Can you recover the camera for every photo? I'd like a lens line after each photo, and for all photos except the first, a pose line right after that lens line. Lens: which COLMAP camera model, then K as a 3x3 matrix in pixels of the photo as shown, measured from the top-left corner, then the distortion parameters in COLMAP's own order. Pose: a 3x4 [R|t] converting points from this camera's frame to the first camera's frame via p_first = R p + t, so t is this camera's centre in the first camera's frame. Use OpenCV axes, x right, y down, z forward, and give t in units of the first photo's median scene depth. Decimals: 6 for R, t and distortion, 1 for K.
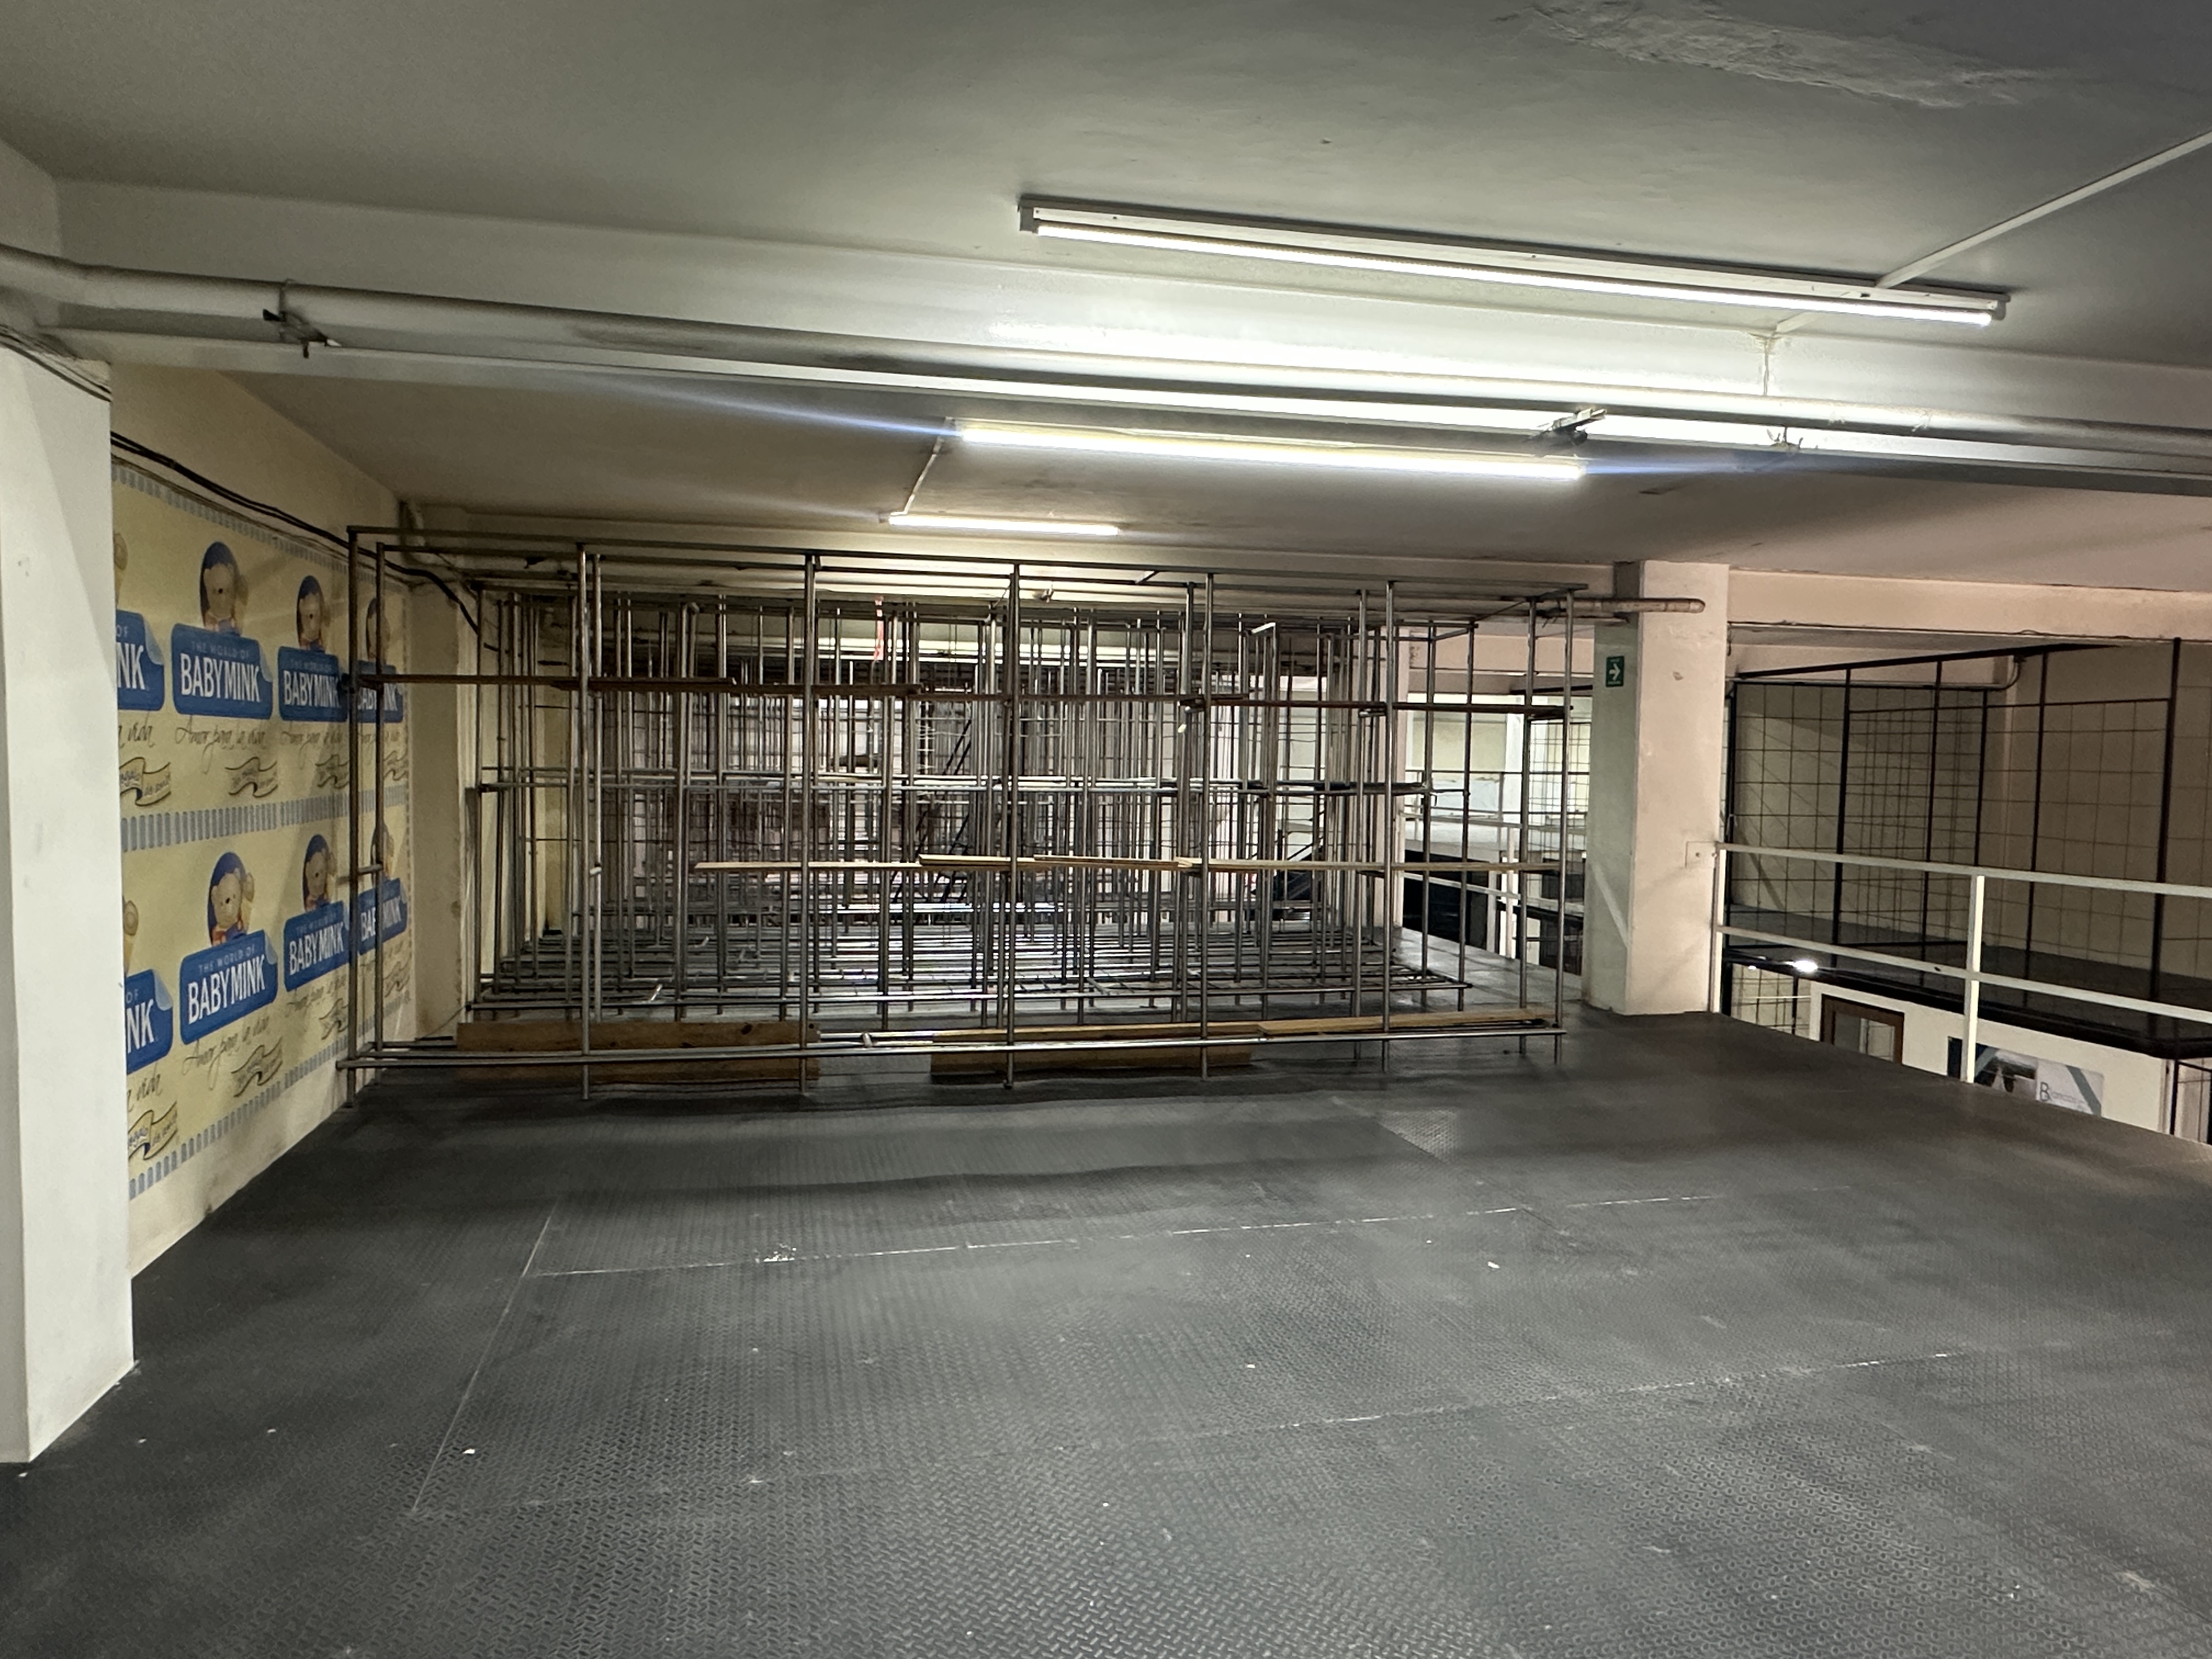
lens RADIAL K [[1357.7, 0, 1107.0], [0, 1357.7, 825.8], [0, 0, 1]] dist [0.002386, 0.000481]
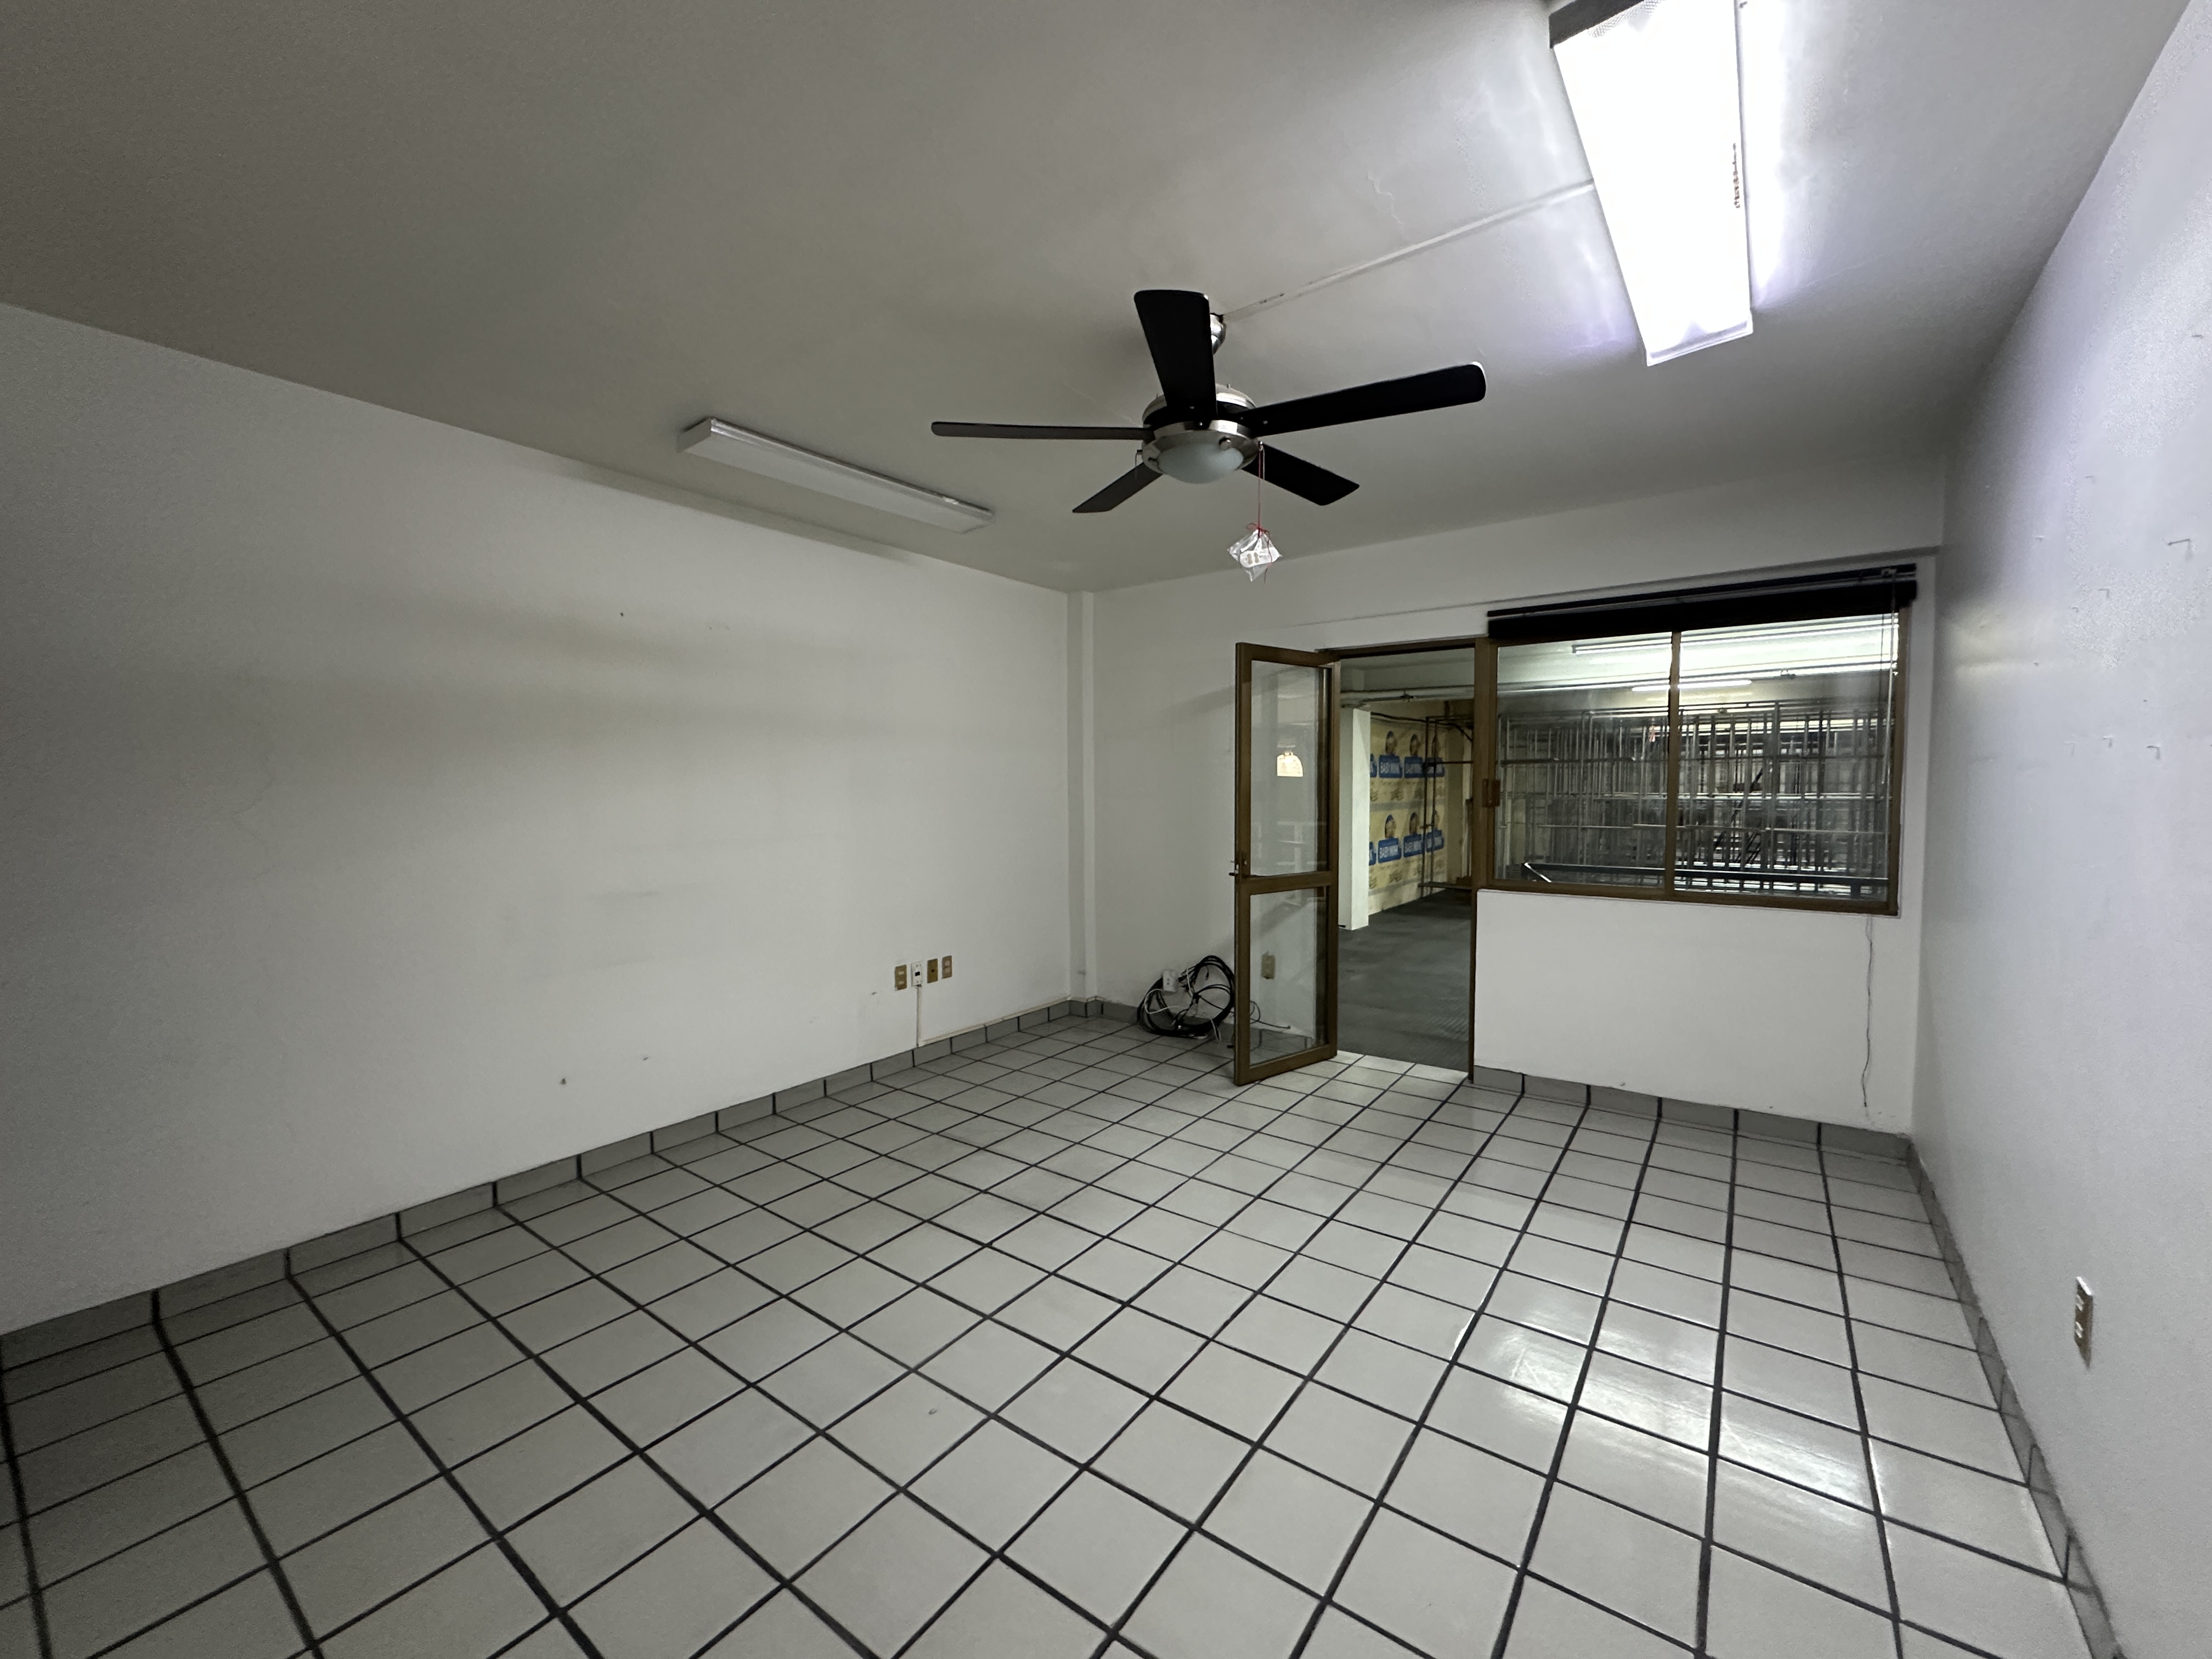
lens RADIAL K [[886.9, 0, 1114.2], [0, 886.9, 825.1], [0, 0, 1]] dist [0.000089, -0.000420]
pose [[0.640531, 0.022065, -0.767615, 0.627813], [-0.029178, 0.999565, 0.004384, 0.051082], [0.767378, 0.019589, 0.640896, -0.972151]]
